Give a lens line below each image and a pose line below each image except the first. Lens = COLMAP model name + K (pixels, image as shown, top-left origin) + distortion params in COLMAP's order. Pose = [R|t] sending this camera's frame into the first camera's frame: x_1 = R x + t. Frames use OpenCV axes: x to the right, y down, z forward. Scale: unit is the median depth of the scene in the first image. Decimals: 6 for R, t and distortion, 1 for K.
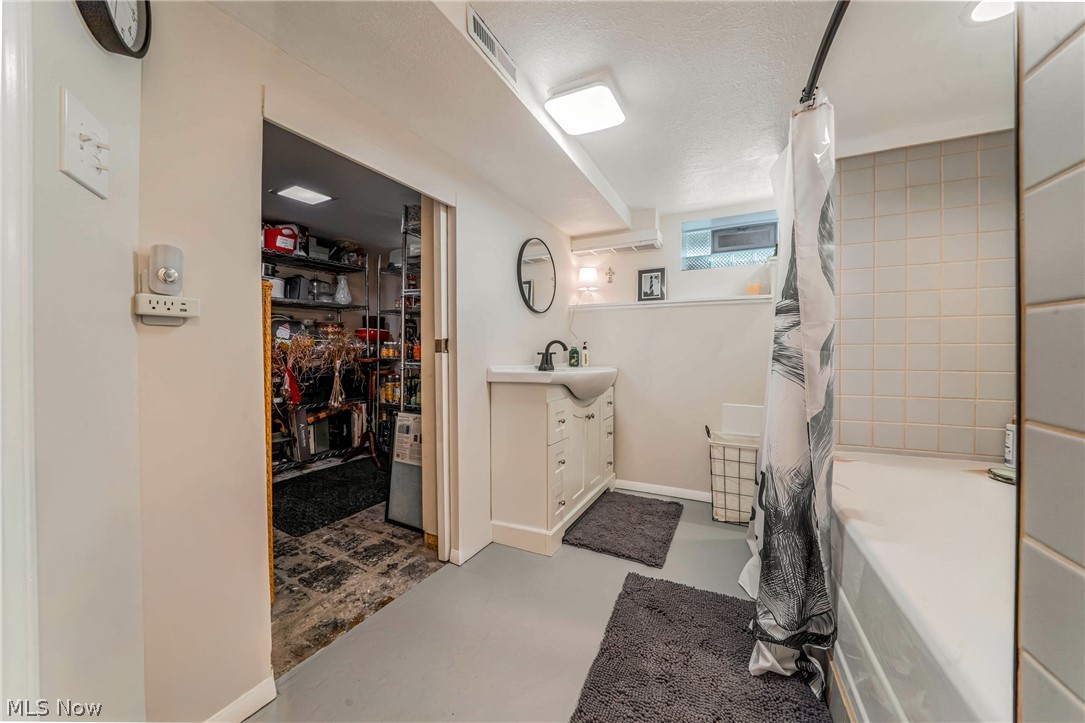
lens RADIAL K [[403.9, 0, 542.5], [0, 403.9, 361.5], [0, 0, 1]] dist [-0.000900, -0.000008]
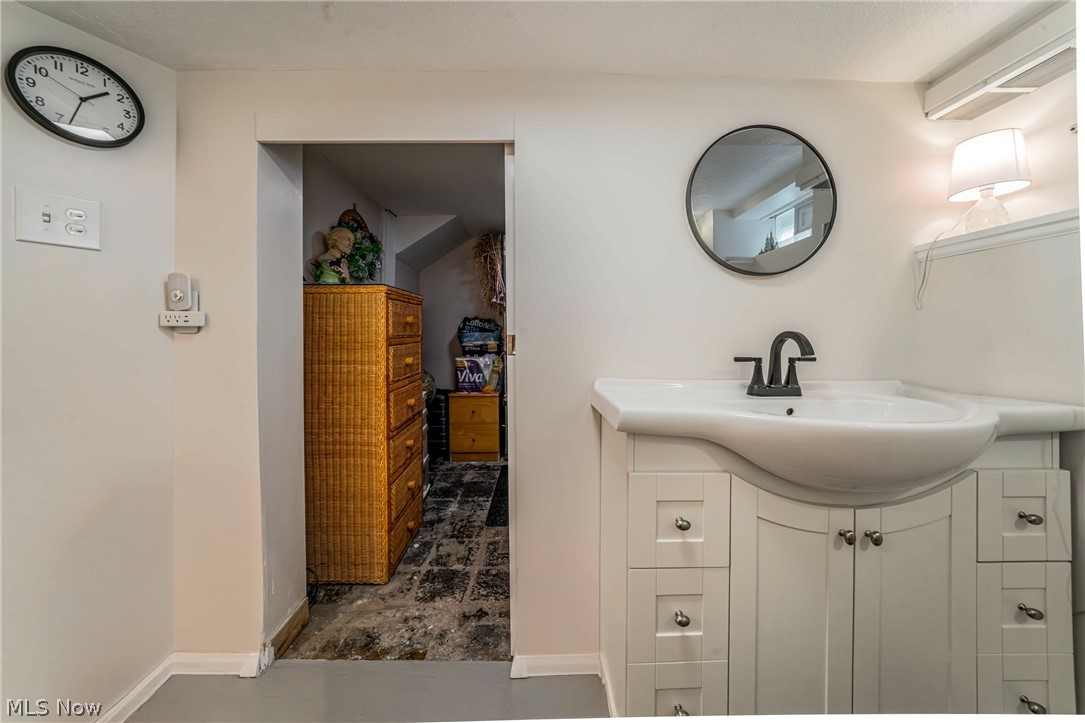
lens RADIAL K [[384.2, 0, 543.5], [0, 384.2, 337.3], [0, 0, 1]] dist [-0.001055, -0.000048]
pose [[0.471625, 0.002449, -0.881796, 0.231652], [-0.023912, 0.999664, -0.010013, -0.029252], [0.881475, 0.025808, 0.471525, 0.457926]]
